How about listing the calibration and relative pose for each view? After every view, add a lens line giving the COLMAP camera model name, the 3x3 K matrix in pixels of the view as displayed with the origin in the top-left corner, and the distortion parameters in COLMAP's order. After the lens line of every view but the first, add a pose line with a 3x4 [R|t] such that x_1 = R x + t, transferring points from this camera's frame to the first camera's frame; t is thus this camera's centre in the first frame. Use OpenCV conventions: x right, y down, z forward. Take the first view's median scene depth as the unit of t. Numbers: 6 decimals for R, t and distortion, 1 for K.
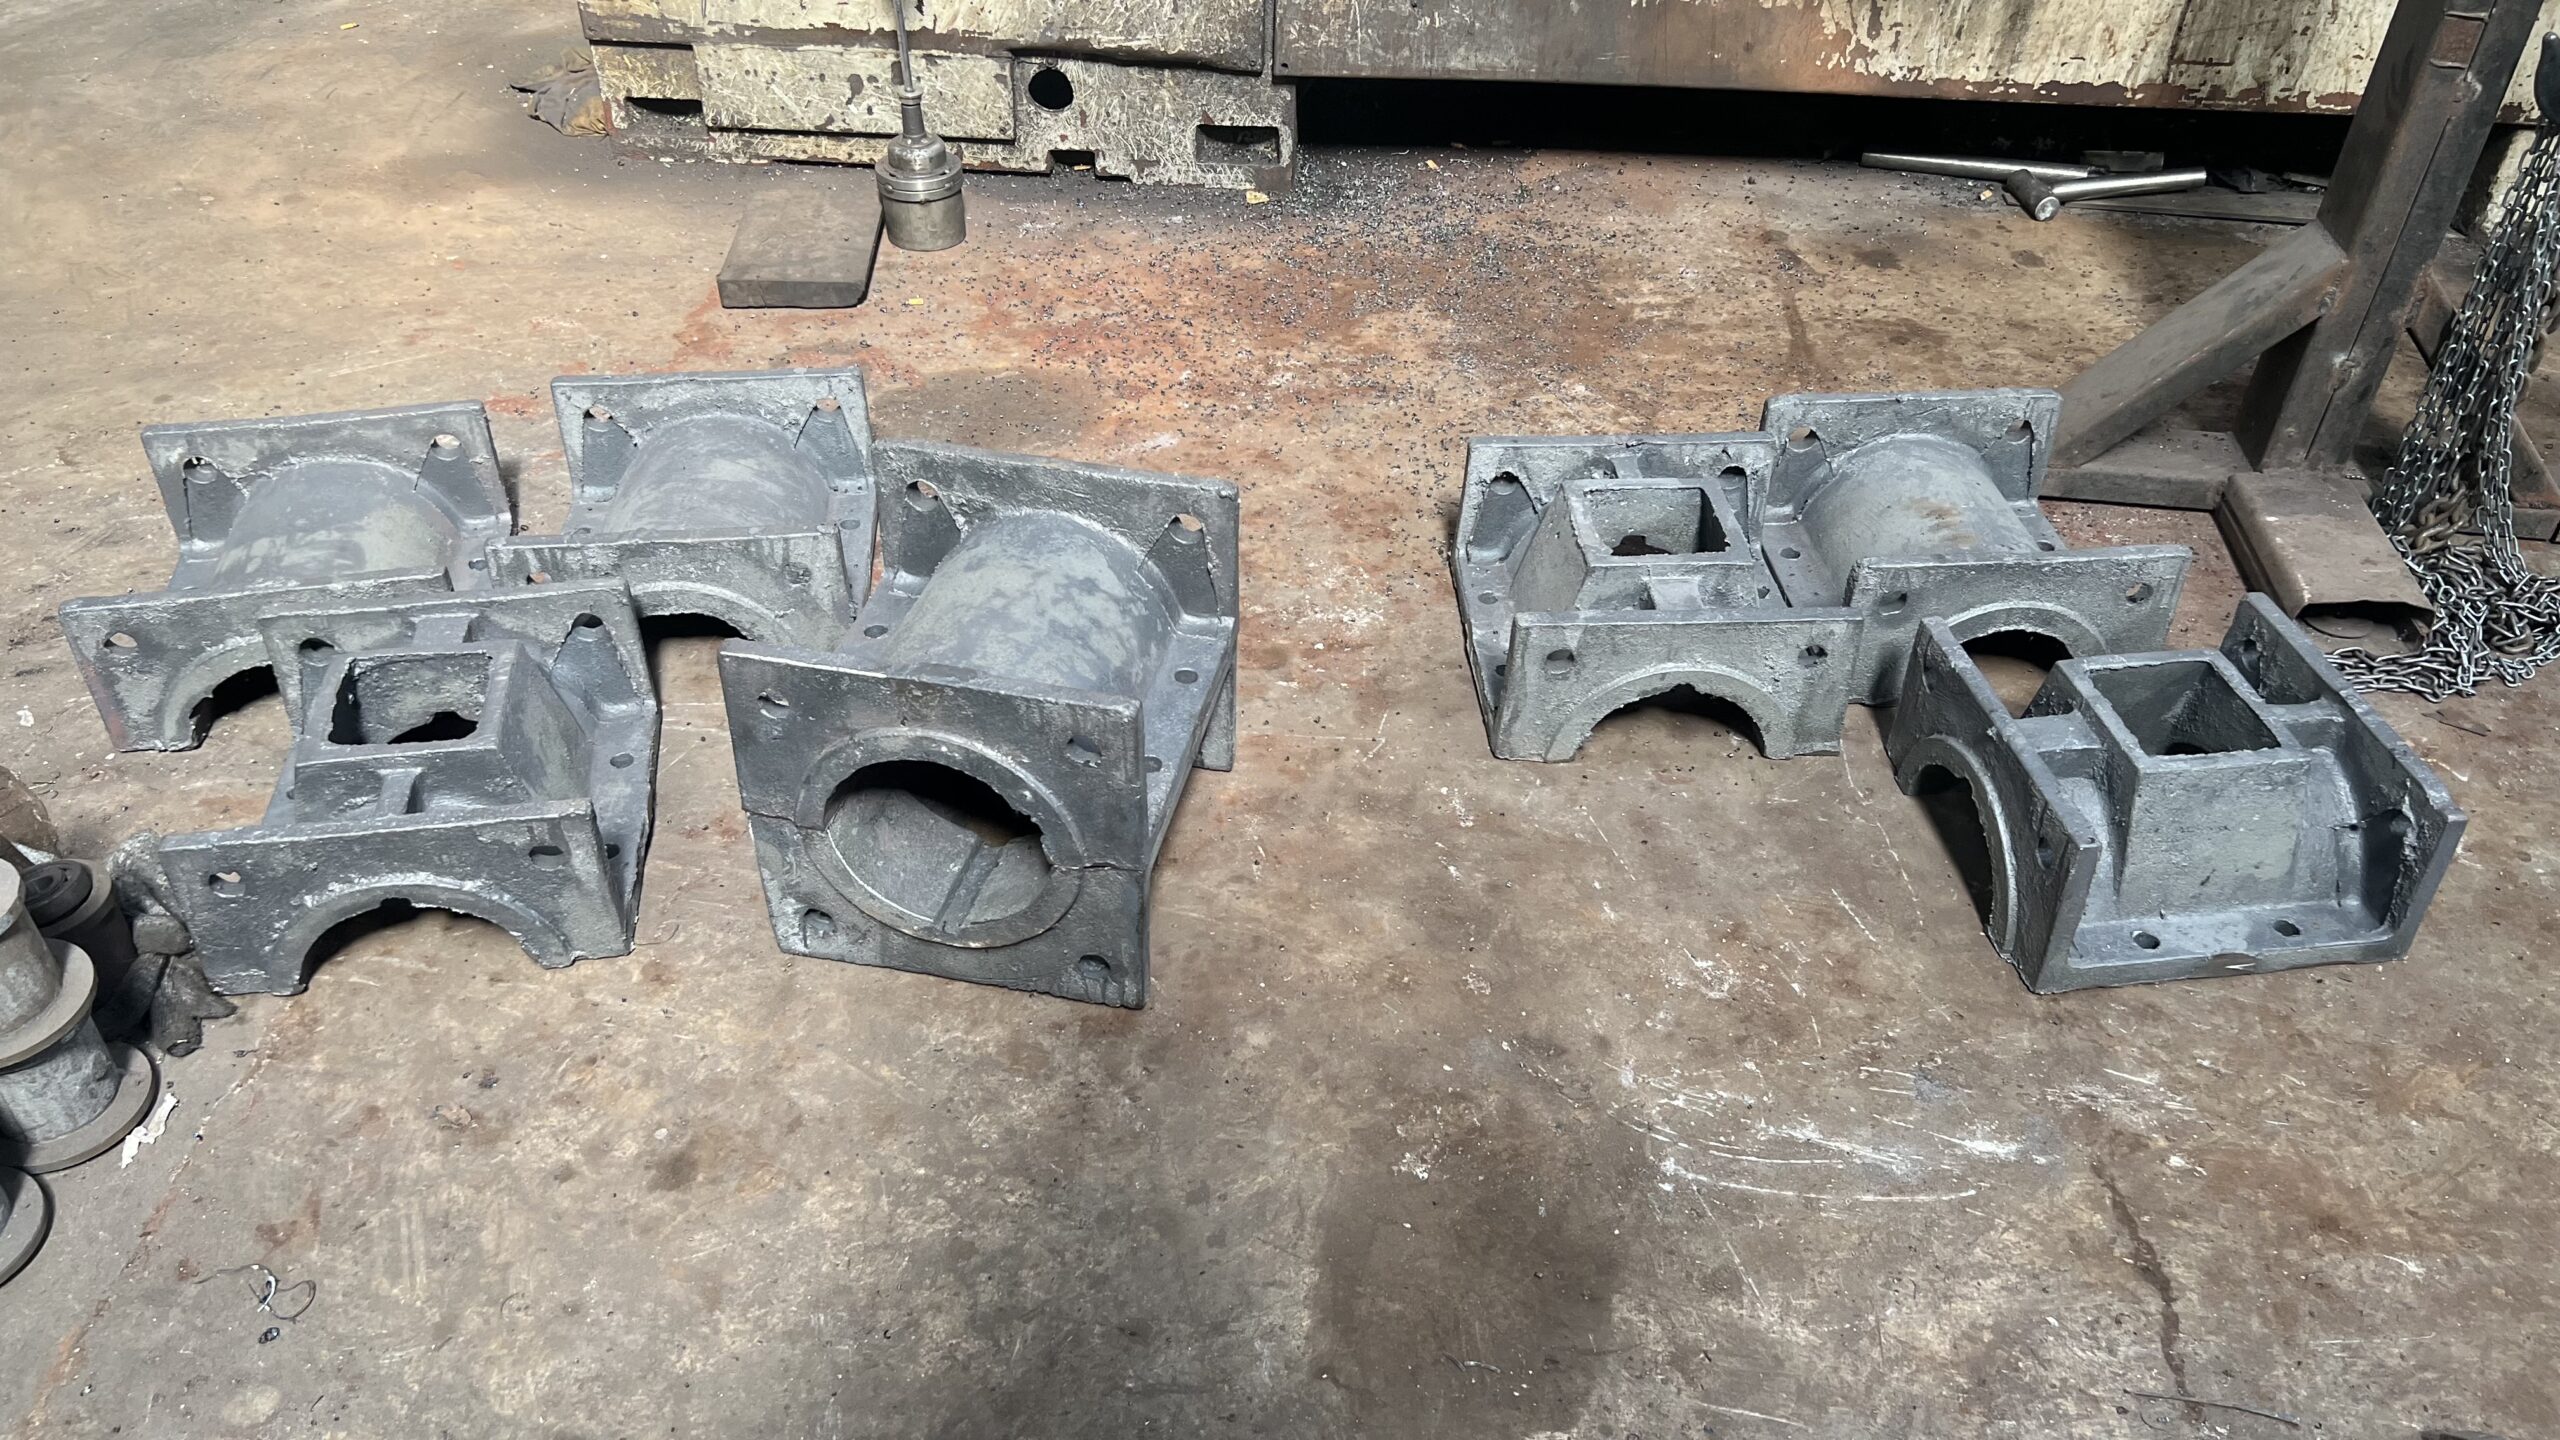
lens RADIAL K [[1941.0, 0, 1280.0], [0, 1941.0, 720.0], [0, 0, 1]] dist [0.055030, -0.066839]
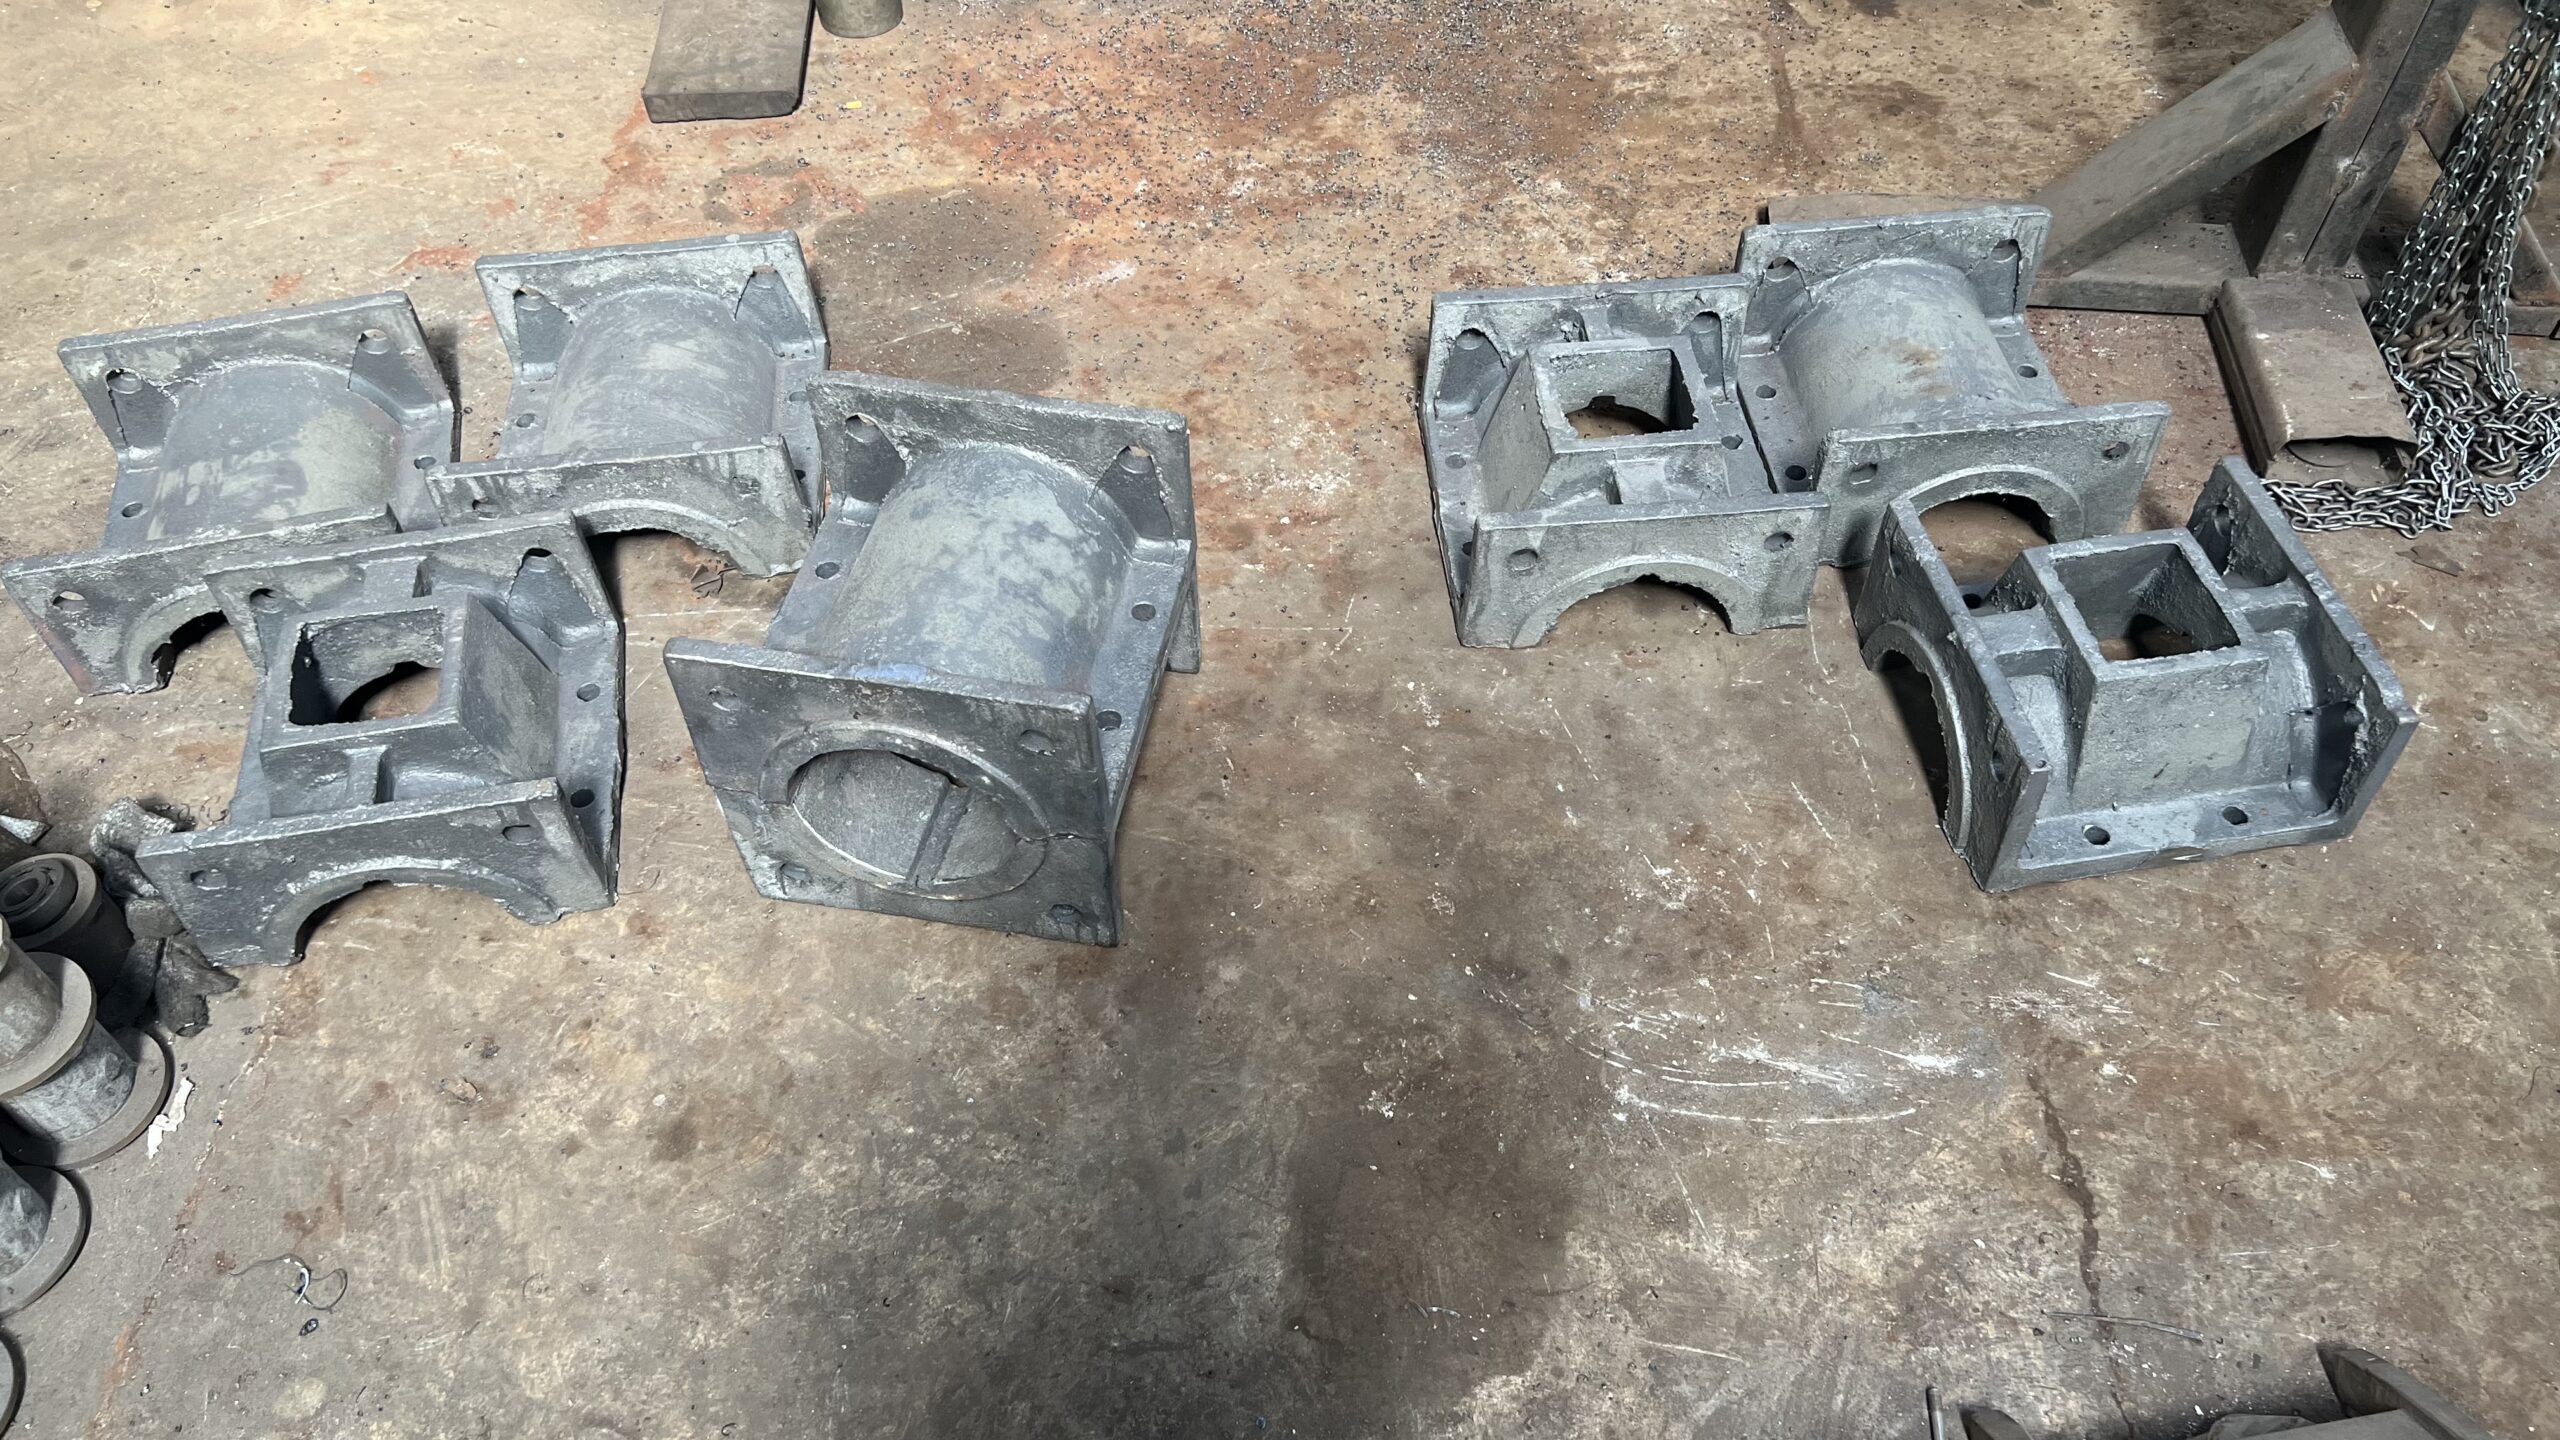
lens RADIAL K [[1936.6, 0, 1299.0], [0, 1936.6, 722.0], [0, 0, 1]] dist [0.052009, -0.061937]
pose [[0.999278, -0.037741, -0.004398, 0.033171], [0.037828, 0.977306, 0.208429, -0.169150], [-0.003568, -0.208445, 0.978028, 0.019040]]
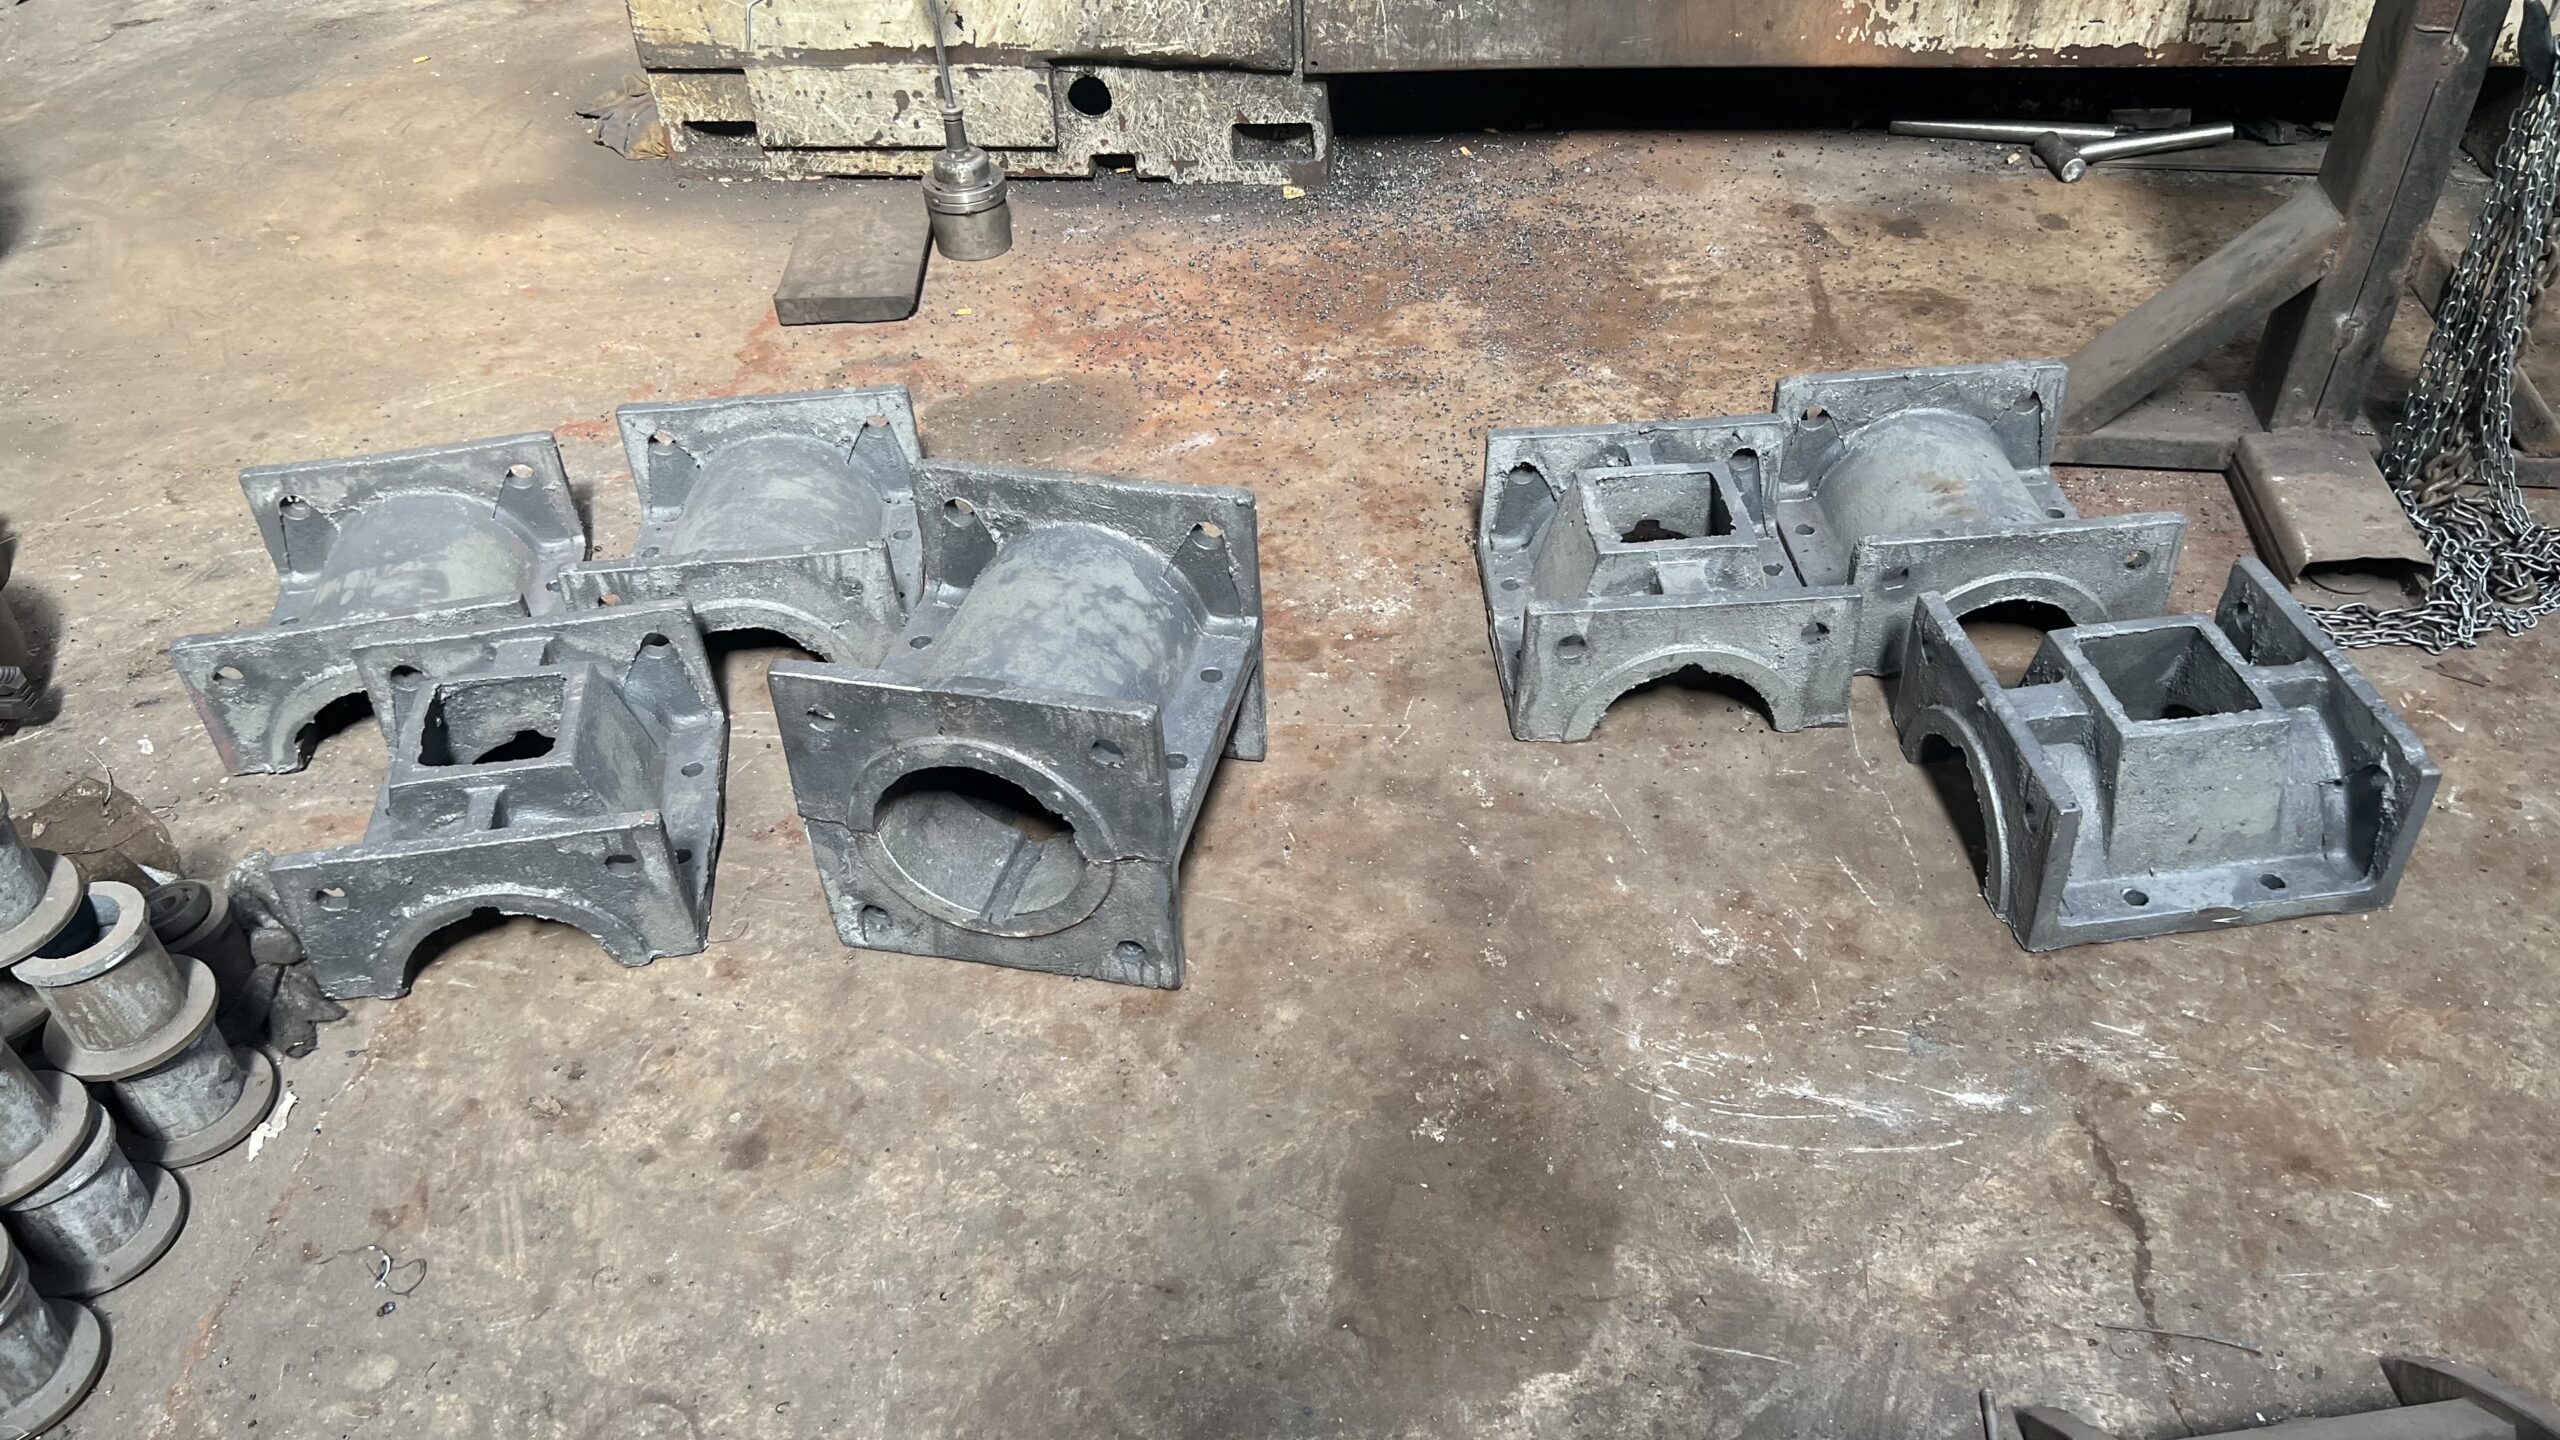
lens RADIAL K [[1939.5, 0, 1306.4], [0, 1939.5, 735.7], [0, 0, 1]] dist [0.058200, -0.075395]
pose [[0.998720, -0.032331, -0.038895, 0.043140], [0.033394, 0.999078, 0.026990, -0.016307], [0.037986, -0.028255, 0.998879, -0.055706]]
